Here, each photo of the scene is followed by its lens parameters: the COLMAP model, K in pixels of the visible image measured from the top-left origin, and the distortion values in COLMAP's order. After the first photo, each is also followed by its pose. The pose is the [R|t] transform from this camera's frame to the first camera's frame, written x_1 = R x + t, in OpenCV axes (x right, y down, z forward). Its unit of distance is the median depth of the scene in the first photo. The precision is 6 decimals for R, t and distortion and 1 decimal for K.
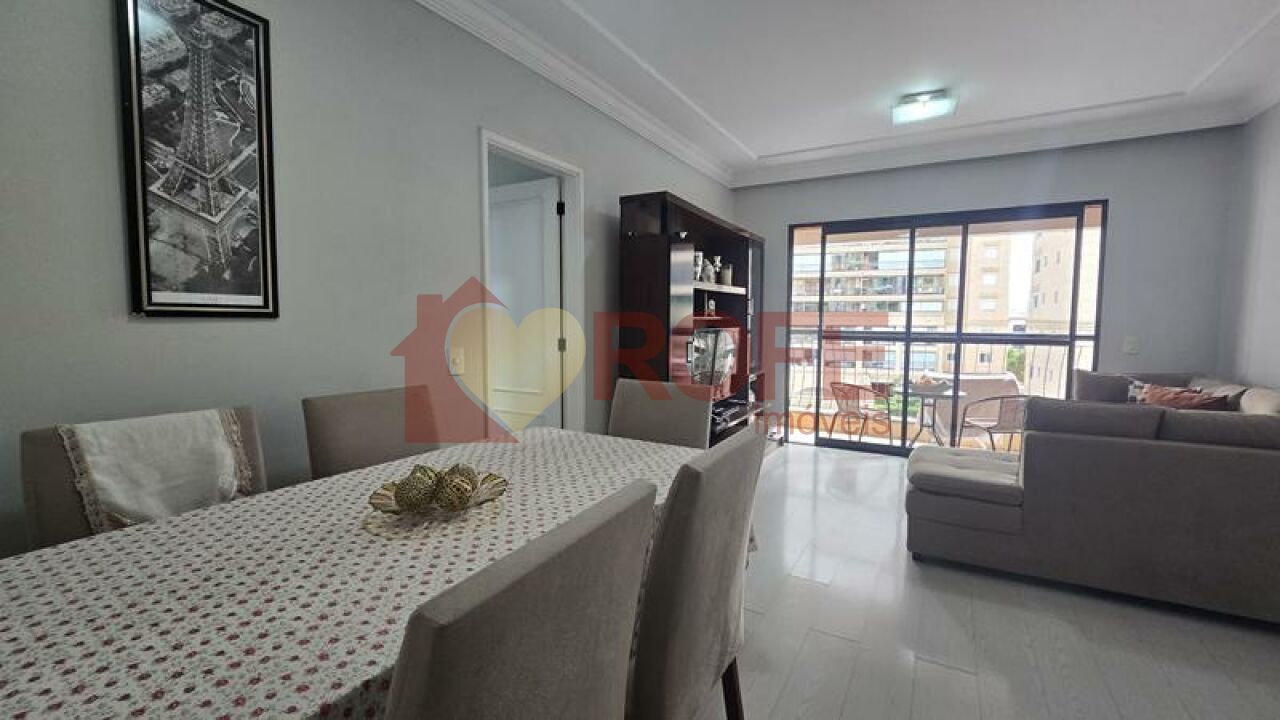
lens RADIAL K [[526.5, 0, 648.7], [0, 526.5, 357.8], [0, 0, 1]] dist [-0.003191, -0.000495]
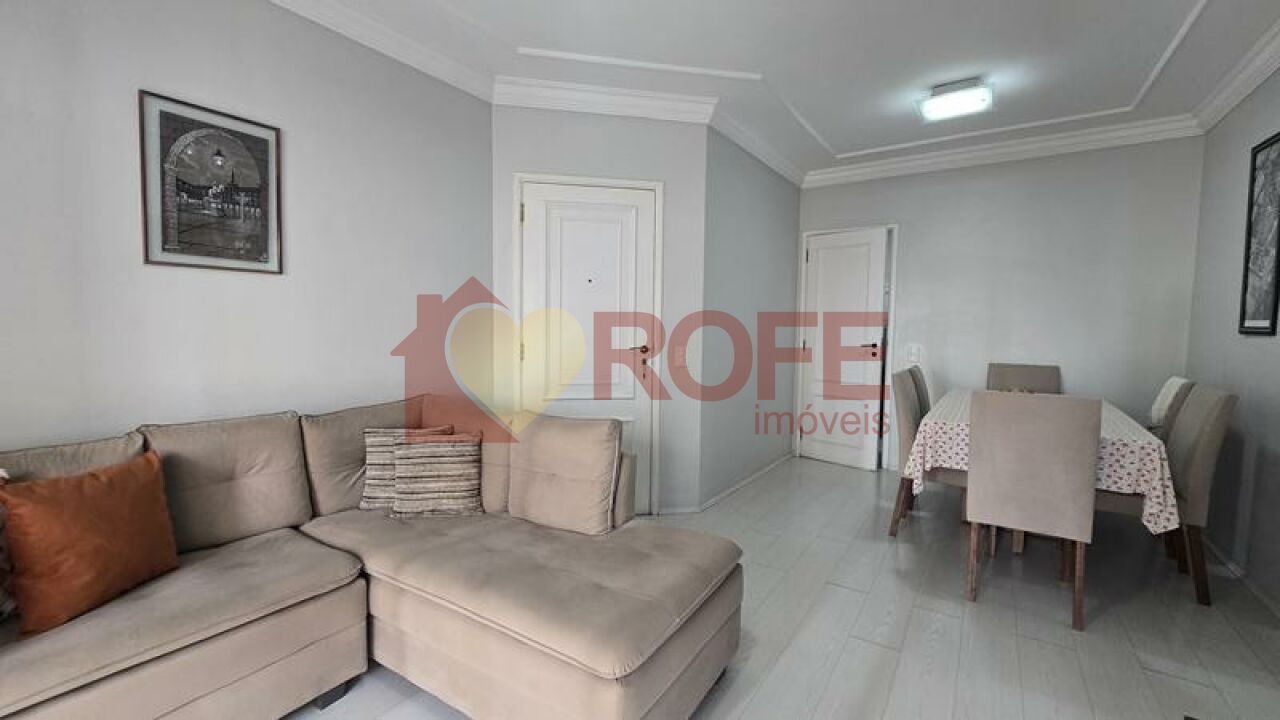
lens RADIAL K [[521.0, 0, 649.0], [0, 521.0, 359.5], [0, 0, 1]] dist [0.000640, 0.000200]
pose [[-0.998367, -0.021088, 0.053088, 0.361326], [-0.013537, 0.990232, 0.138769, -0.076428], [-0.055495, 0.137823, -0.988901, 1.024890]]
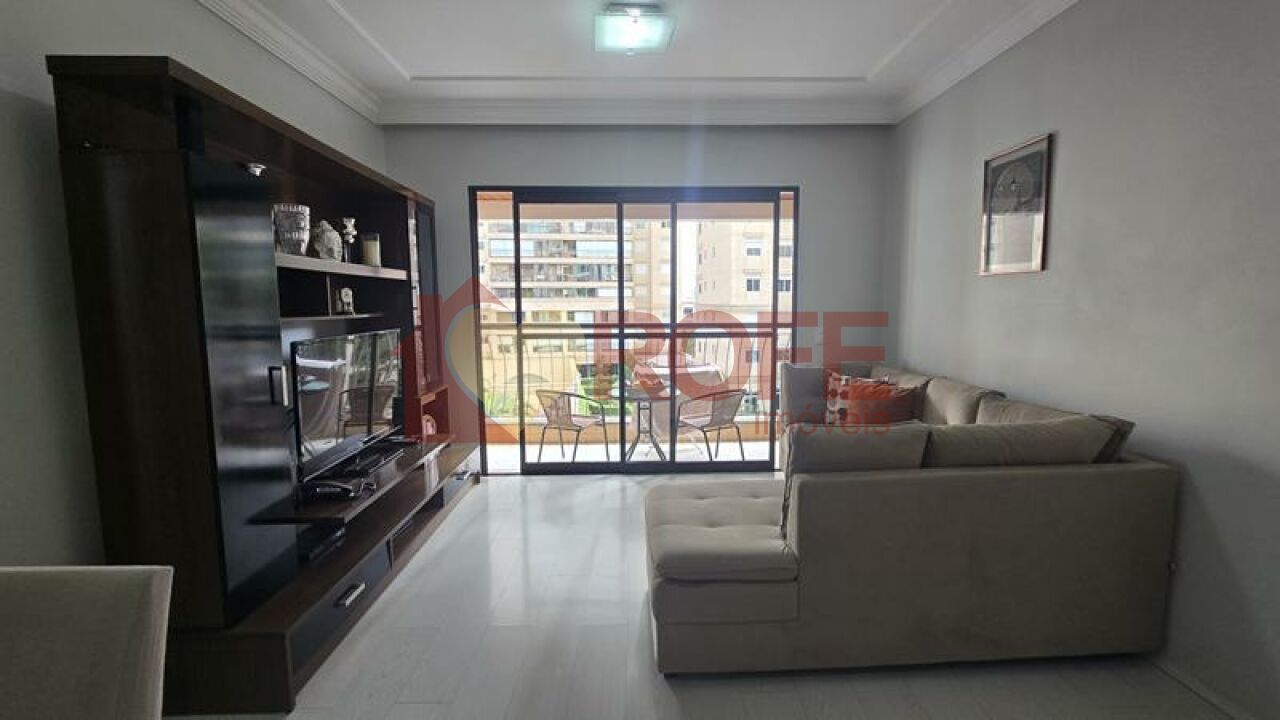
lens RADIAL K [[522.8, 0, 648.4], [0, 522.8, 358.4], [0, 0, 1]] dist [-0.002560, -0.000573]
pose [[0.856605, -0.064449, 0.511932, 0.108041], [0.049546, 0.997858, 0.042720, -0.035372], [-0.513589, -0.011229, 0.857963, 0.282762]]
